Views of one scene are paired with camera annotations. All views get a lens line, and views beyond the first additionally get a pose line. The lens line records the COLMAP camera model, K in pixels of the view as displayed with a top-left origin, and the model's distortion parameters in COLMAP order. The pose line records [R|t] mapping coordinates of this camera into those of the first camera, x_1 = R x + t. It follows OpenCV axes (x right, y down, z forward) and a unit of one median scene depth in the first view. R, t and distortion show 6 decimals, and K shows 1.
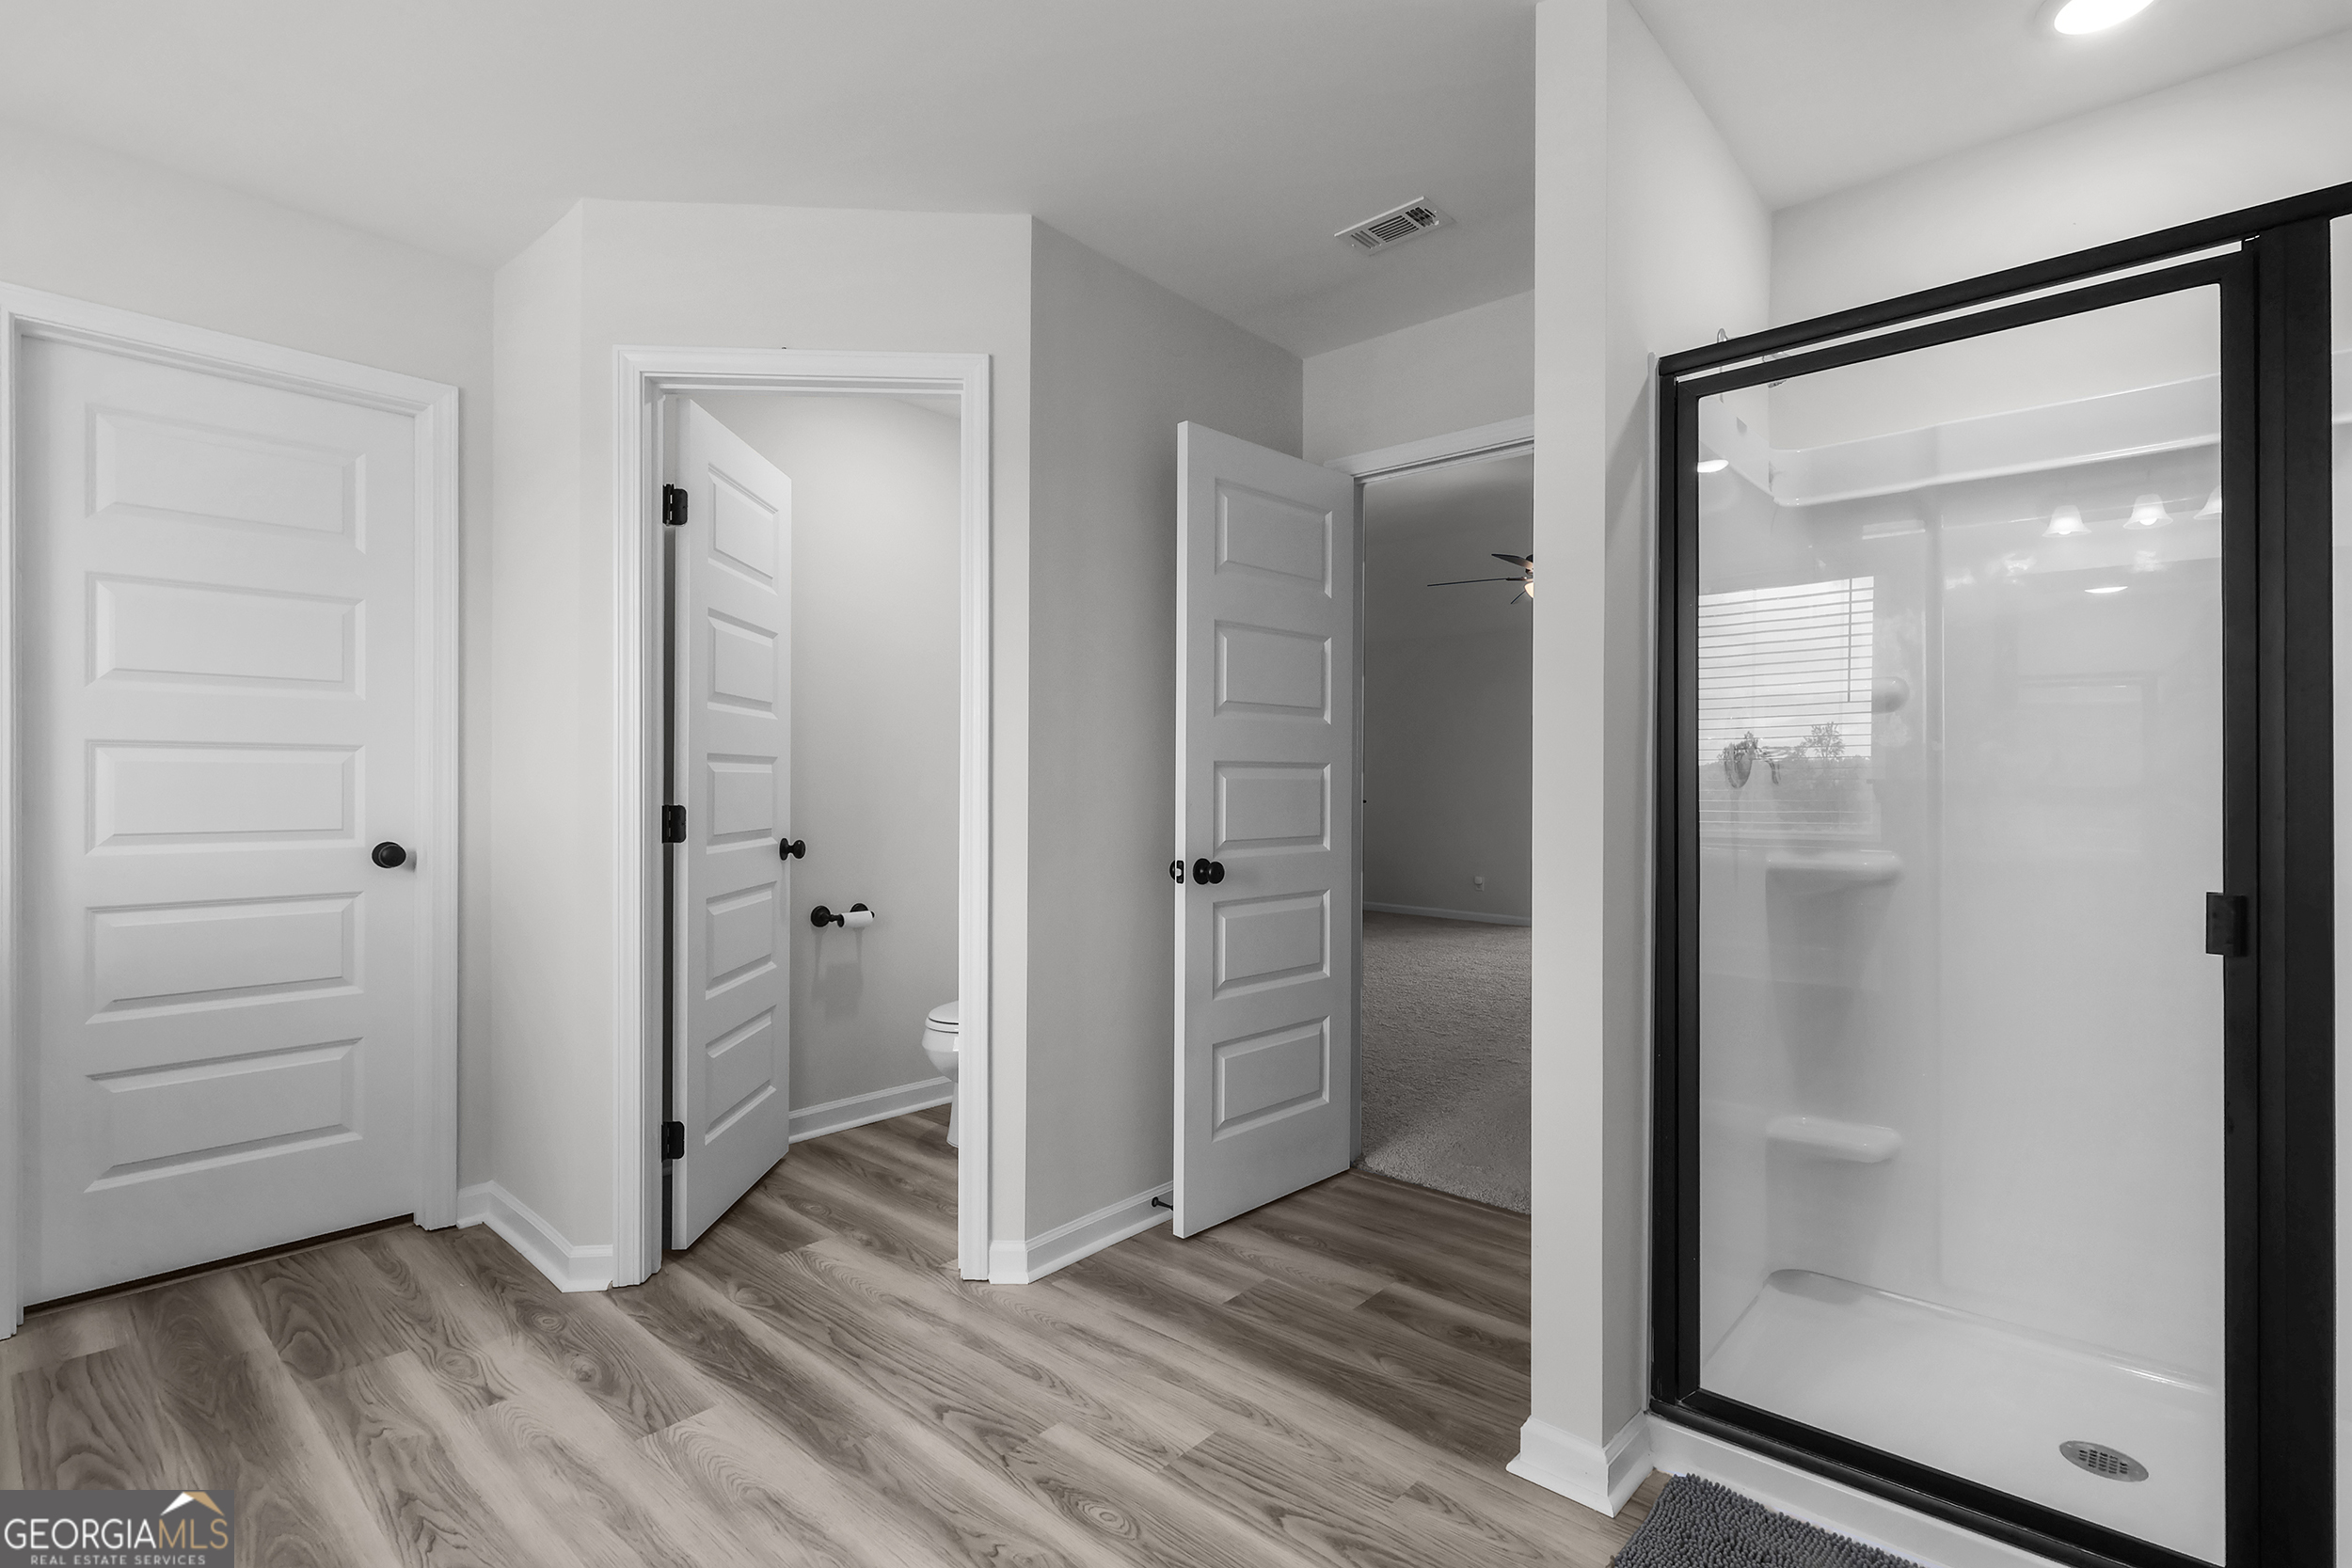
lens RADIAL K [[1121.1, 0, 1170.4], [0, 1121.1, 781.2], [0, 0, 1]] dist [-0.003447, 0.002445]
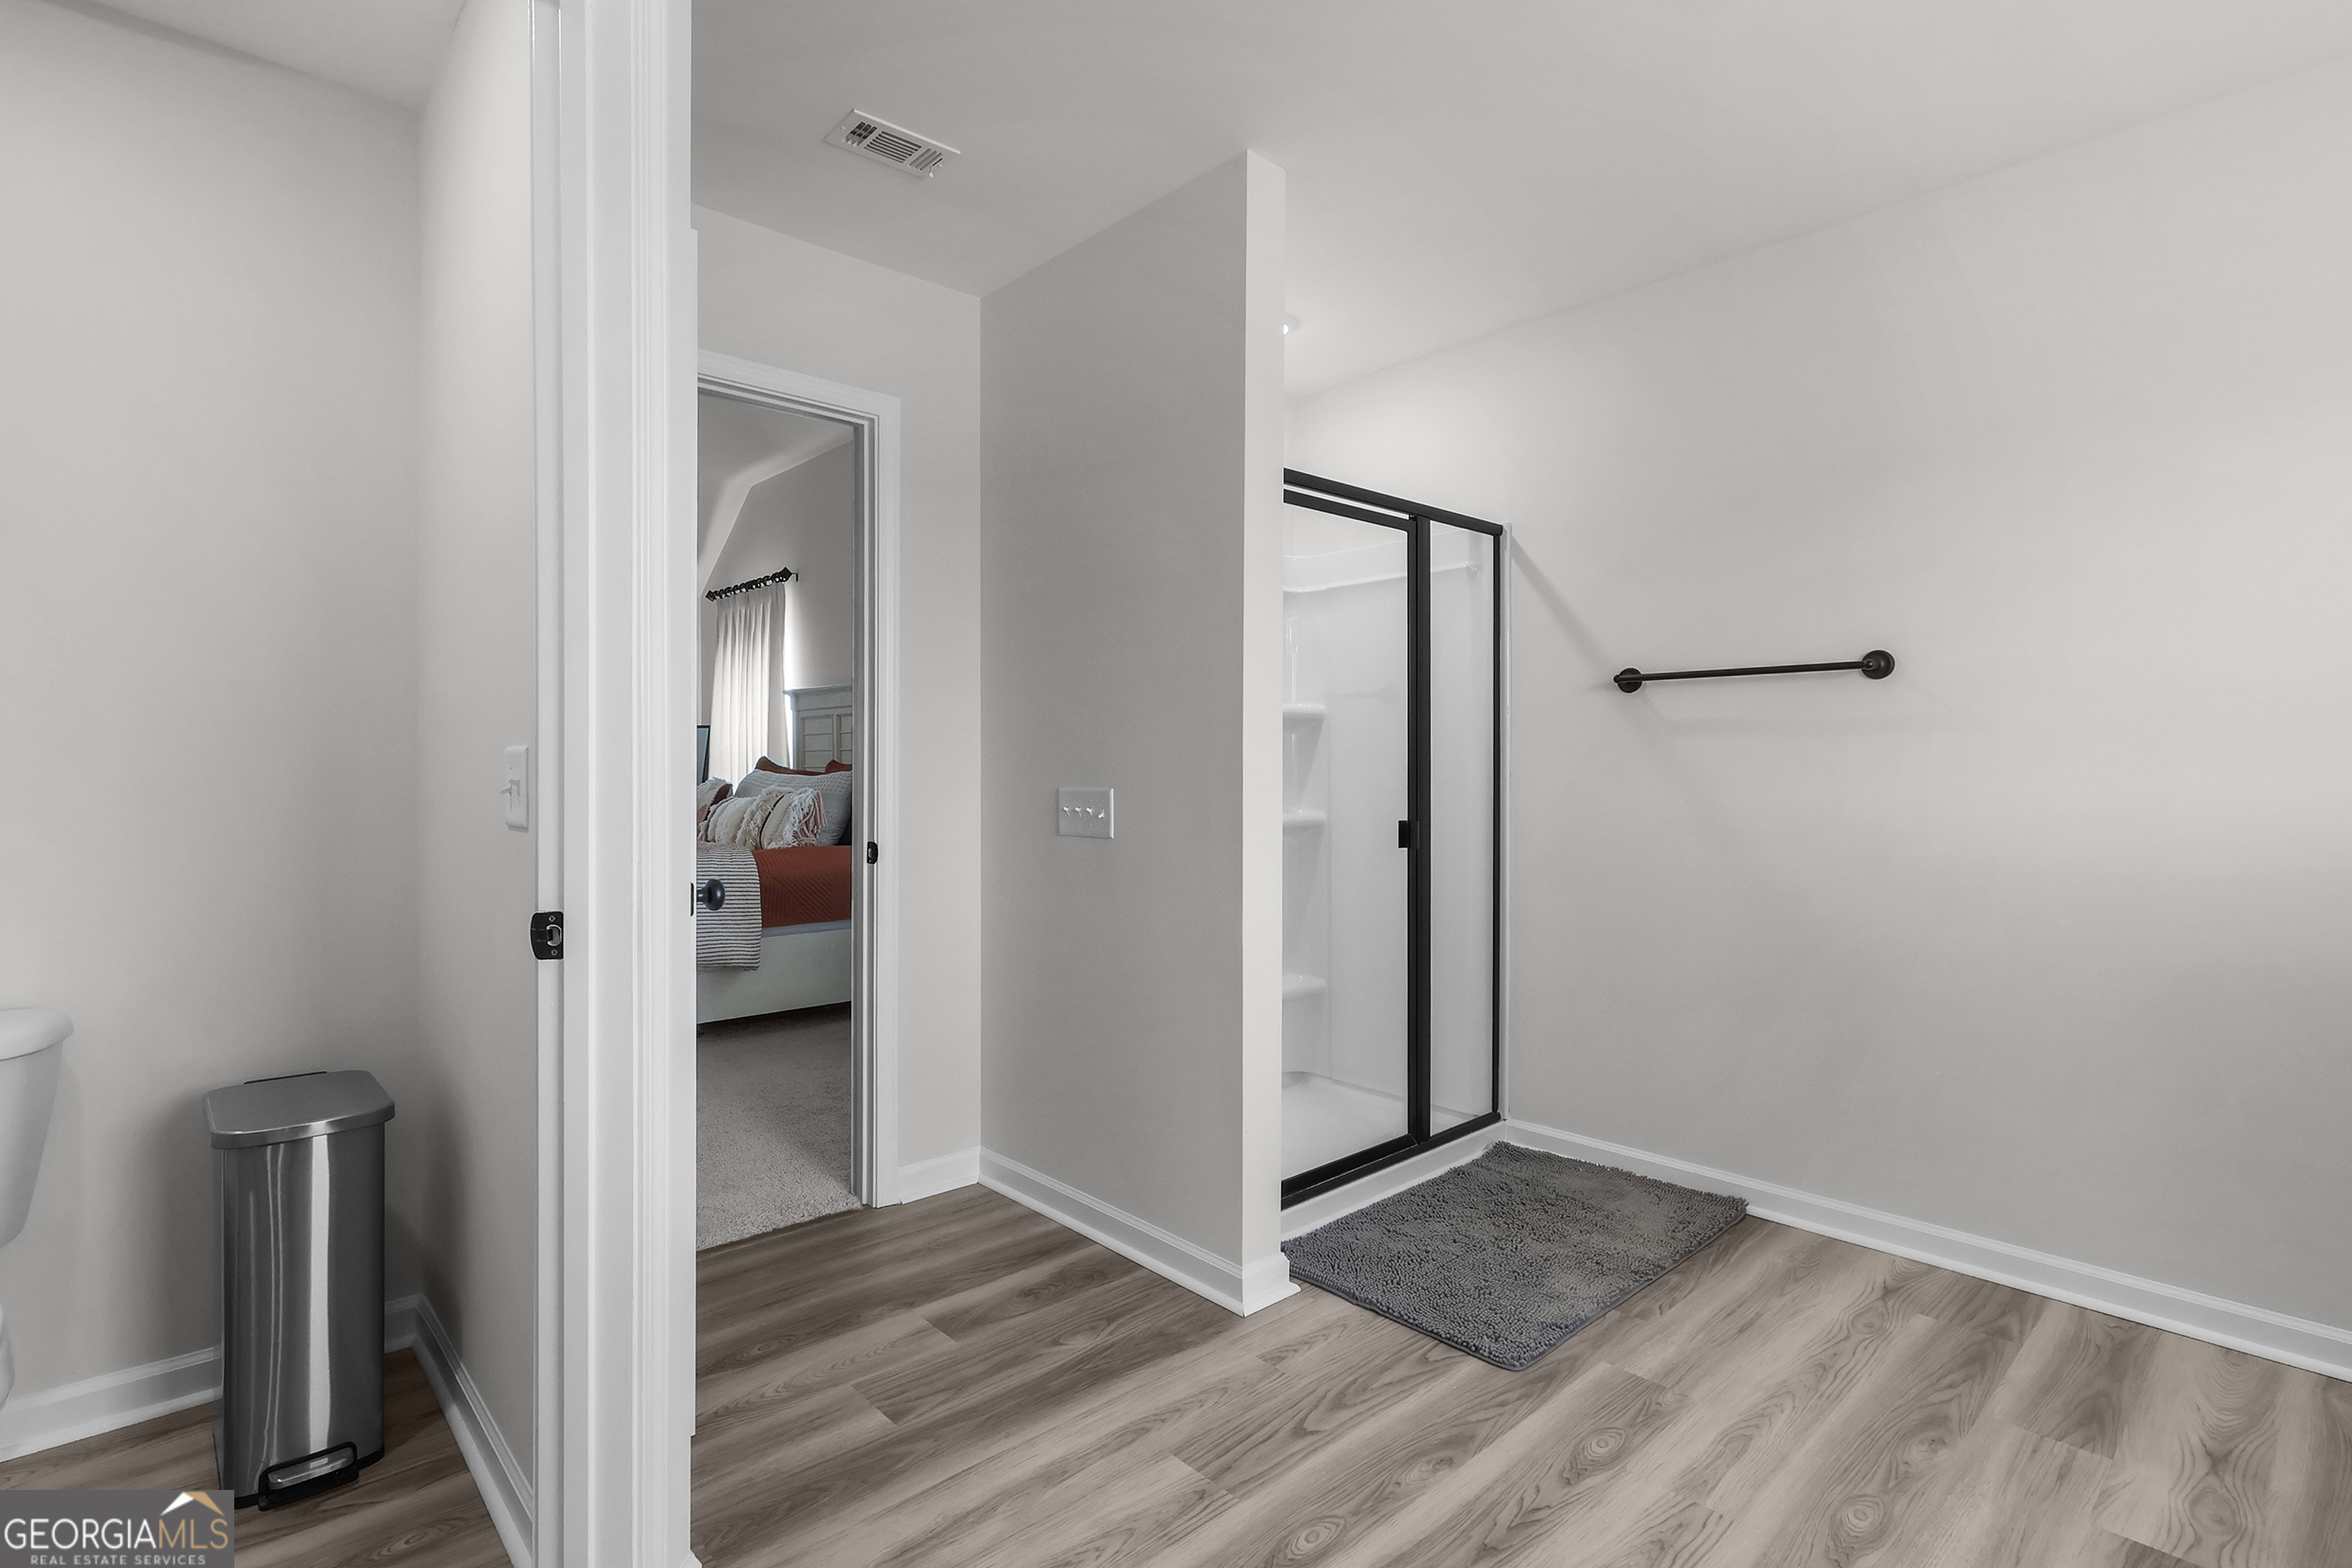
lens RADIAL K [[1121.1, 0, 1180.5], [0, 1121.1, 777.7], [0, 0, 1]] dist [-0.003447, 0.002445]
pose [[0.077538, -0.004424, 0.996980, -0.859411], [-0.008958, 0.999947, 0.005134, 0.009724], [-0.996949, -0.009329, 0.077494, 0.892778]]
